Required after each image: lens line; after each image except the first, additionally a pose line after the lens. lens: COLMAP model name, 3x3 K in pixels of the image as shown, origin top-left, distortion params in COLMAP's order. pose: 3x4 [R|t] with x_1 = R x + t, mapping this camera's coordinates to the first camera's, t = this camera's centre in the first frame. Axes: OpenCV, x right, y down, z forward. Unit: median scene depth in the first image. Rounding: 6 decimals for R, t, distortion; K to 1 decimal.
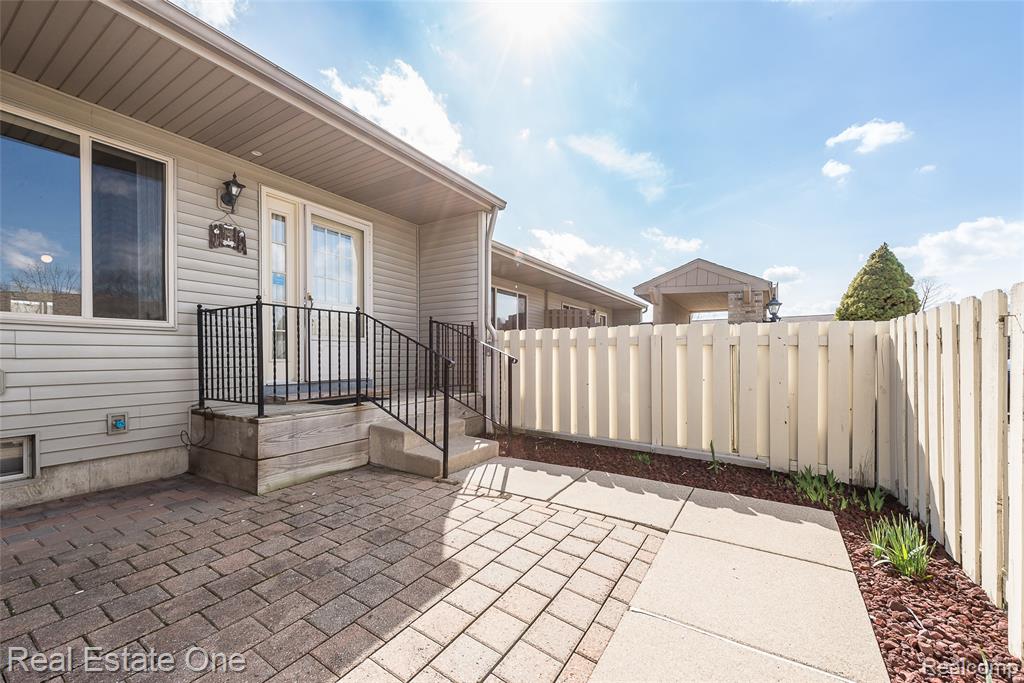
lens RADIAL K [[390.2, 0, 533.2], [0, 390.2, 357.6], [0, 0, 1]] dist [0.012301, -0.000084]
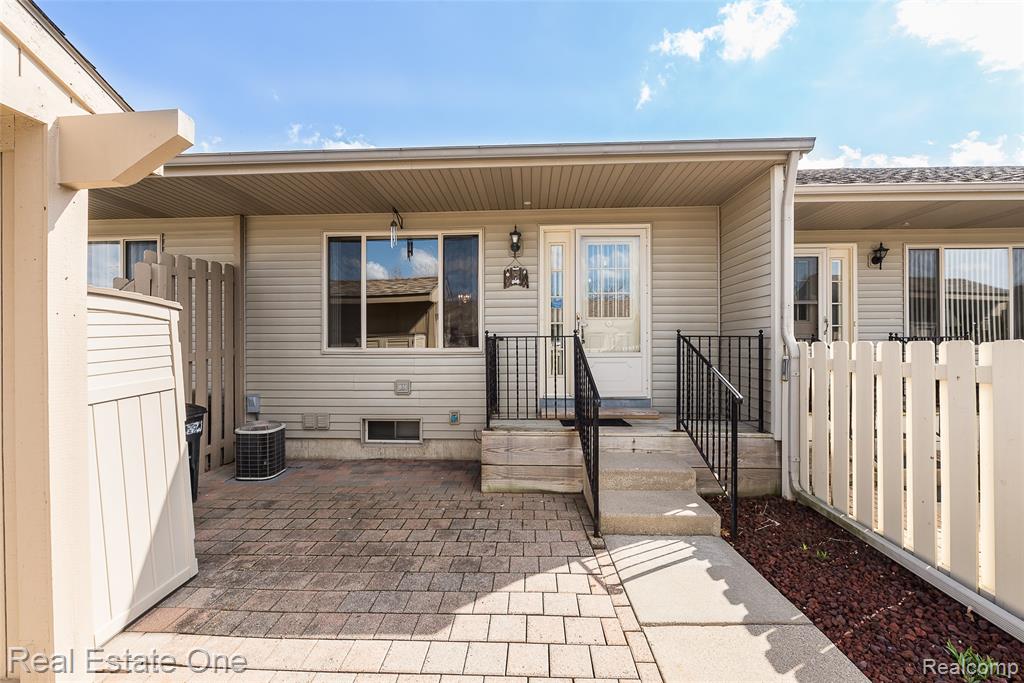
lens RADIAL K [[447.5, 0, 512.0], [0, 447.5, 341.5], [0, 0, 1]] dist [-0.011309, -0.000675]
pose [[0.467177, -0.008563, -0.884123, 0.551099], [0.002189, 0.999961, -0.008528, -0.106044], [0.884161, 0.002048, 0.467177, 0.390434]]
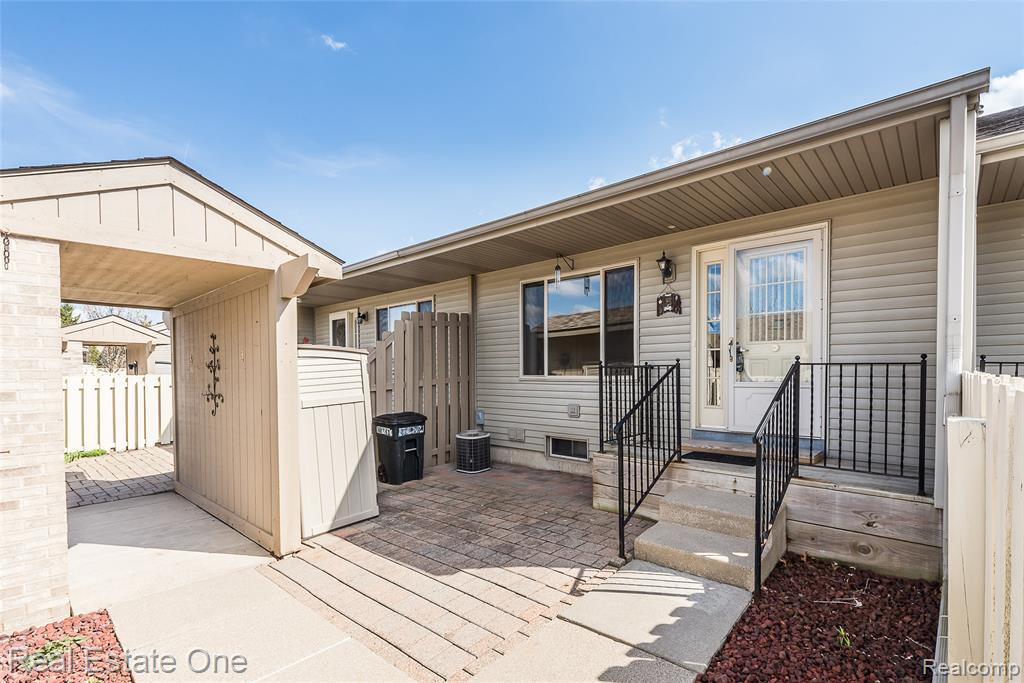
lens RADIAL K [[473.4, 0, 527.8], [0, 473.4, 375.9], [0, 0, 1]] dist [0.002030, -0.000139]
pose [[-0.187852, 0.011736, -0.982127, 0.880711], [0.006068, 0.999923, 0.010788, -0.118766], [0.982179, -0.003933, -0.187909, 1.002062]]
